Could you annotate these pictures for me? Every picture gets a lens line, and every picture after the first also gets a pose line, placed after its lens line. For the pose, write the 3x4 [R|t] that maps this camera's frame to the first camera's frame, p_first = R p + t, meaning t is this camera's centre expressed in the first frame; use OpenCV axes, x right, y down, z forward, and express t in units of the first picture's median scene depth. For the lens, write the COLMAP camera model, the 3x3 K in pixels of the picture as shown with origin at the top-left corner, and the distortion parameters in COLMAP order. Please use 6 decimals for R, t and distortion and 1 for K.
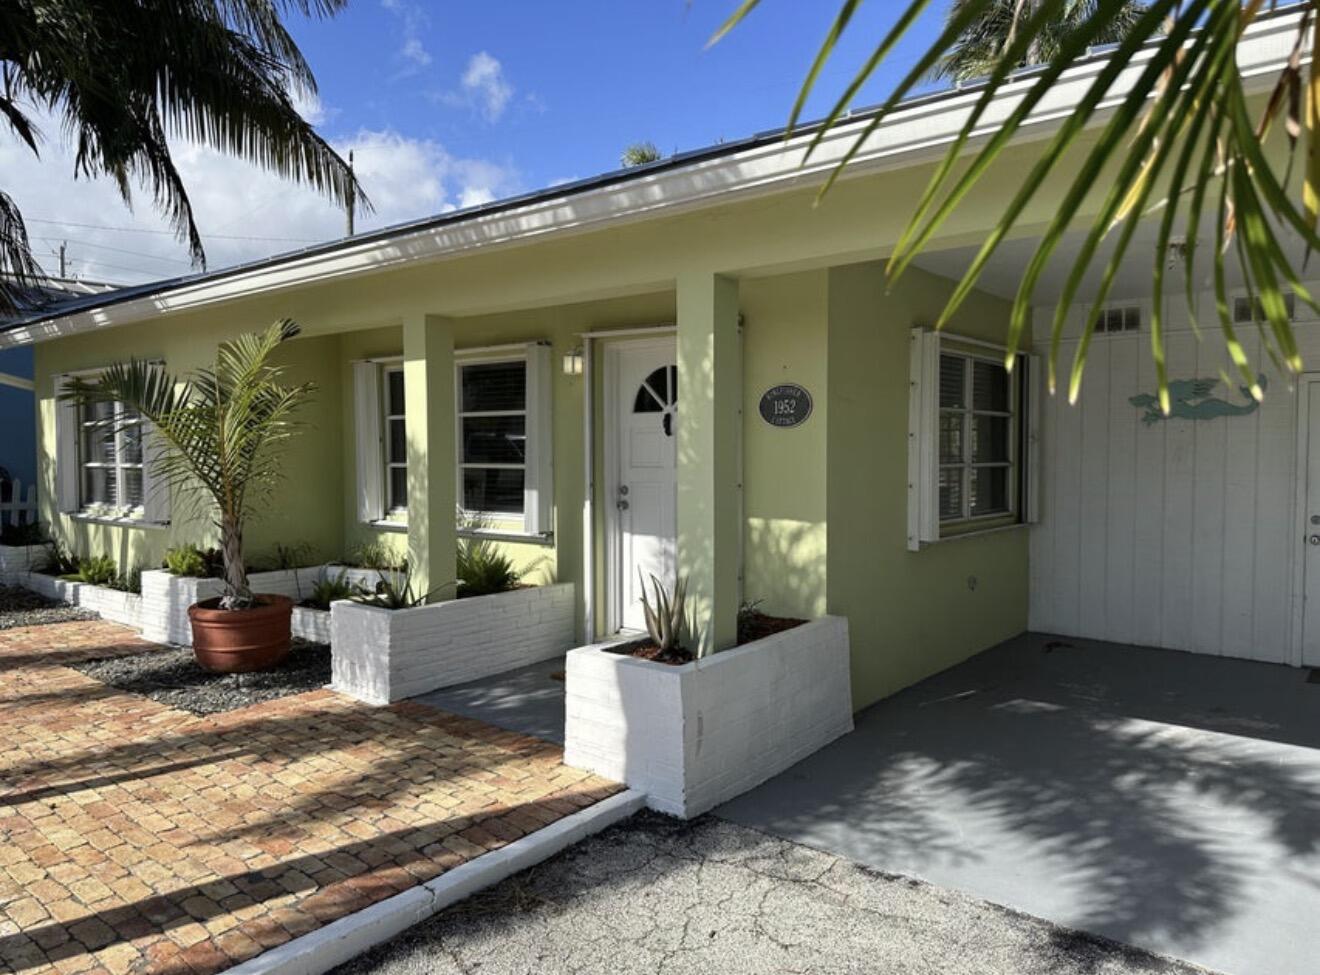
lens RADIAL K [[934.9, 0, 660.0], [0, 934.9, 487.5], [0, 0, 1]] dist [0.054402, -0.059105]
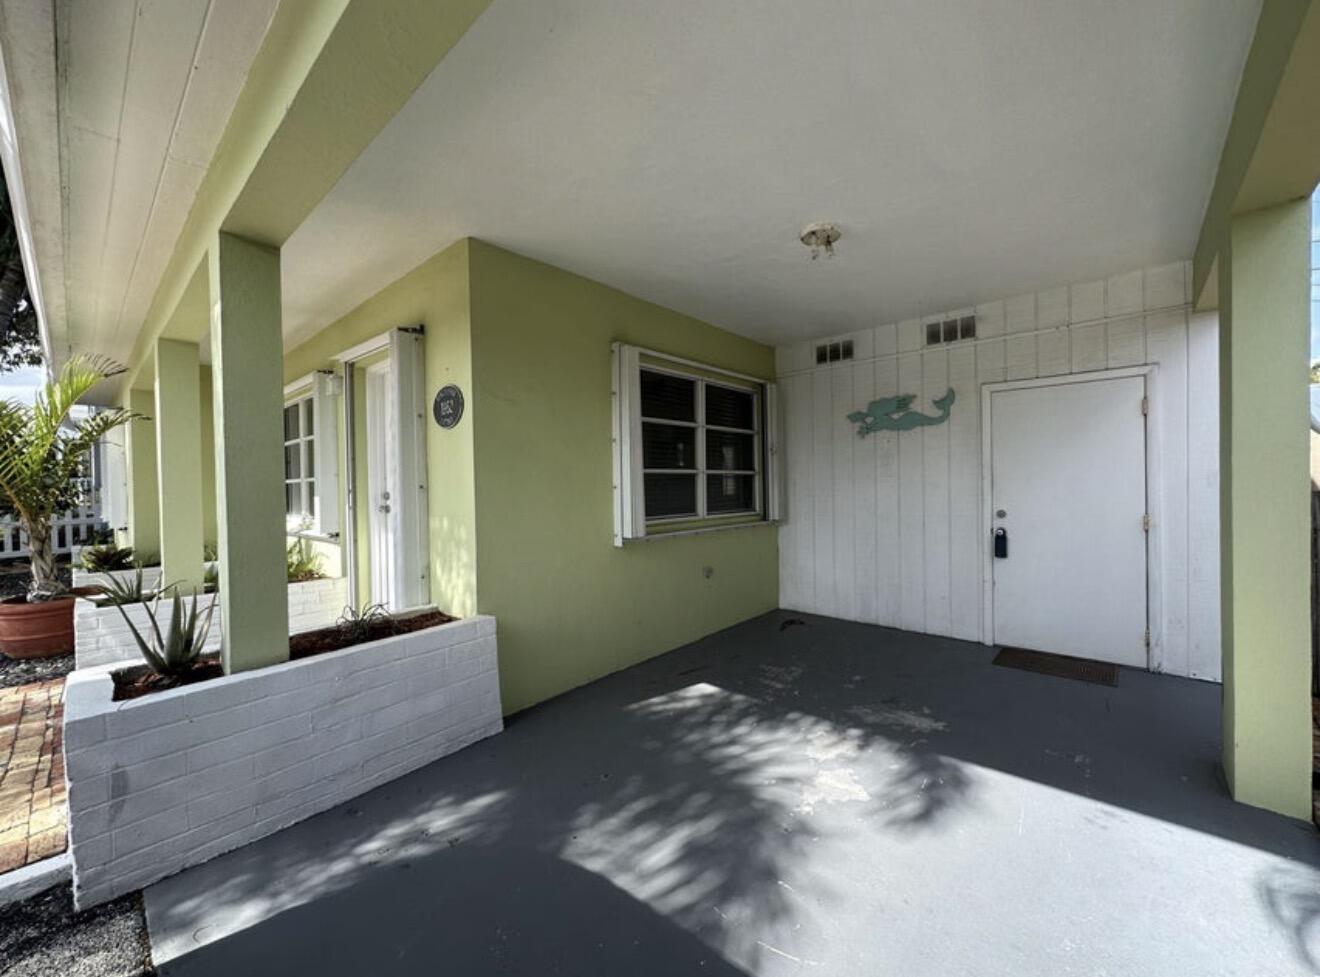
lens RADIAL K [[525.3, 0, 658.1], [0, 525.3, 491.0], [0, 0, 1]] dist [0.000117, 0.000028]
pose [[0.998769, -0.014889, -0.047314, 0.313327], [0.013535, 0.999493, -0.028814, 0.019167], [0.047719, 0.028138, 0.998464, 0.353858]]
